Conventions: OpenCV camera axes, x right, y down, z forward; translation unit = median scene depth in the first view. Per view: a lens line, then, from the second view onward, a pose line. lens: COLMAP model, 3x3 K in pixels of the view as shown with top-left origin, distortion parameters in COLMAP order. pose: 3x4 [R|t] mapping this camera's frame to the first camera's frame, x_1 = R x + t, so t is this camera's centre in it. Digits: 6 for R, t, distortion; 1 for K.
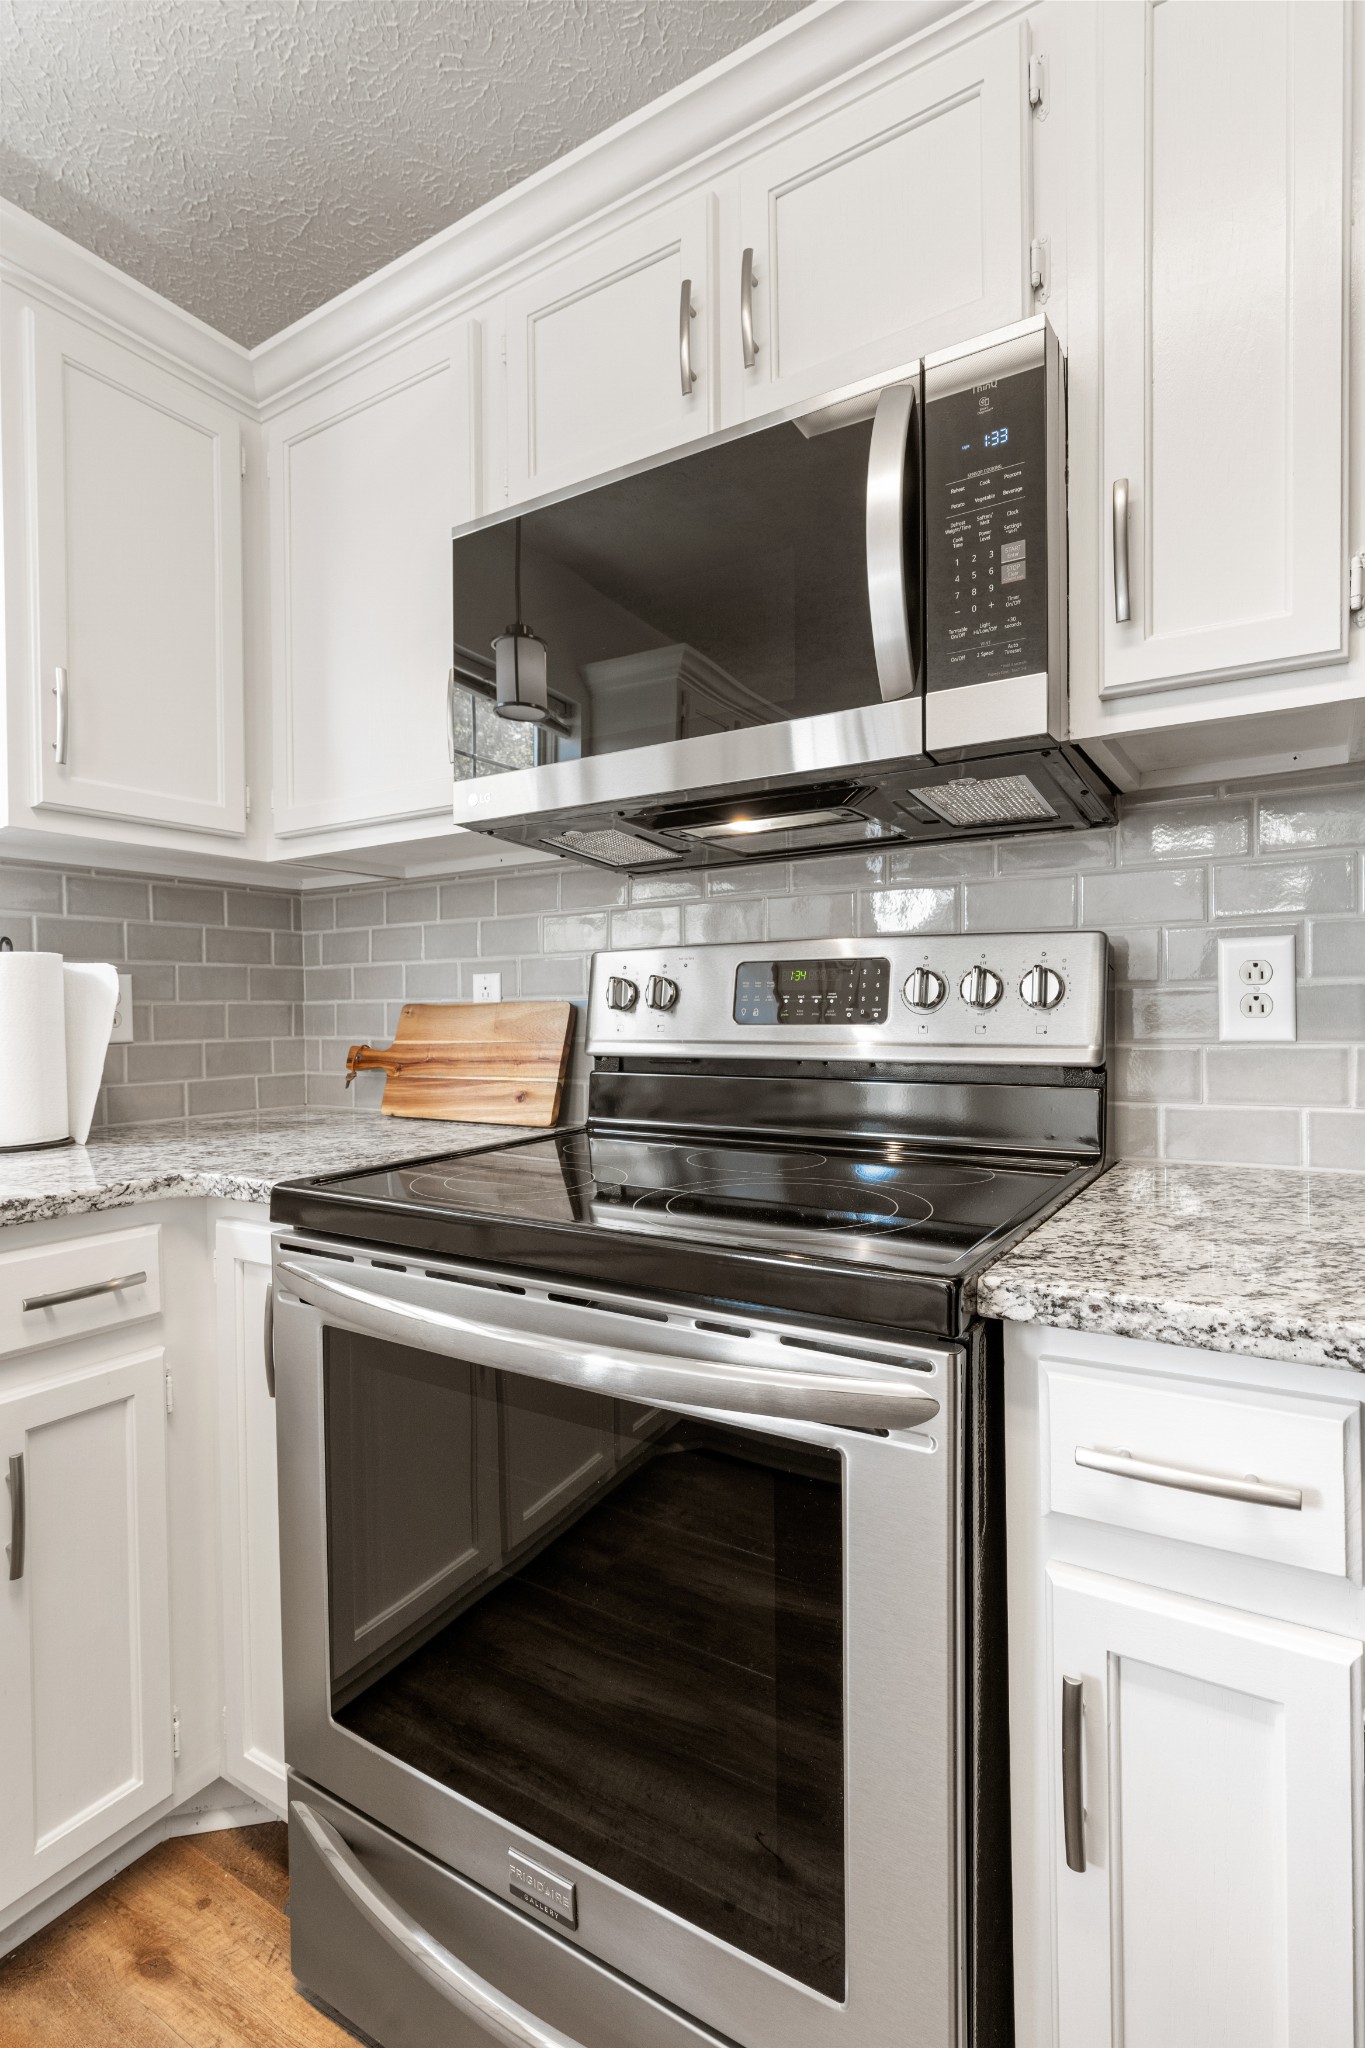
lens RADIAL K [[923.0, 0, 682.5], [0, 923.0, 1024.0], [0, 0, 1]] dist [-0.003258, 0.001460]
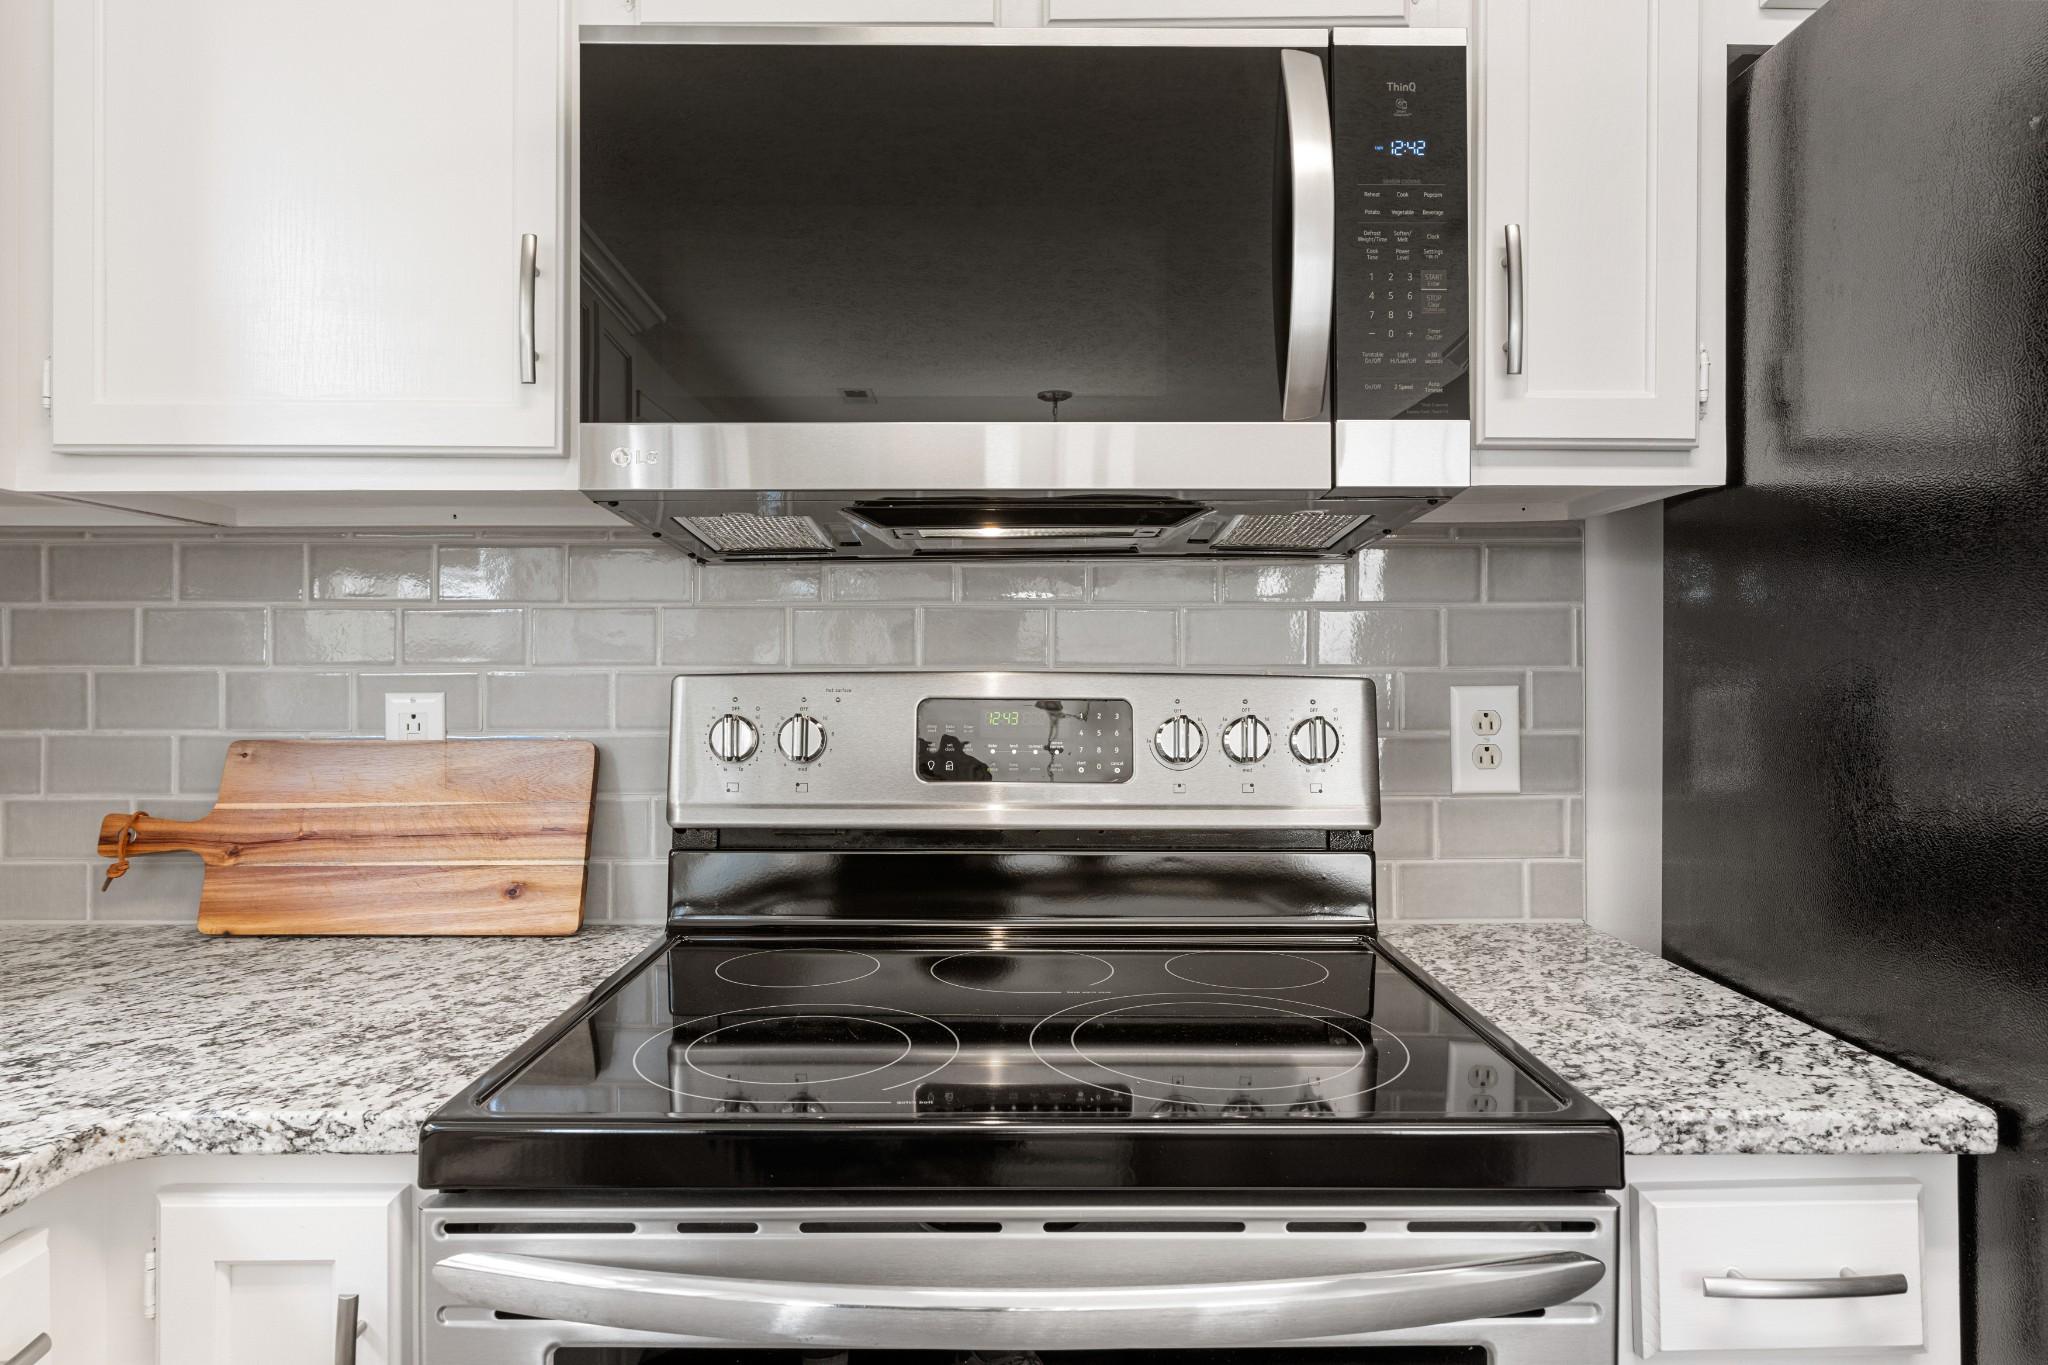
lens RADIAL K [[1200.9, 0, 1022.1], [0, 1200.9, 692.1], [0, 0, 1]] dist [0.001473, 0.000860]
pose [[0.864318, 0.004510, 0.502926, -0.448260], [0.002050, 0.999920, -0.012490, -0.074296], [-0.502942, 0.011826, 0.864239, 0.149102]]
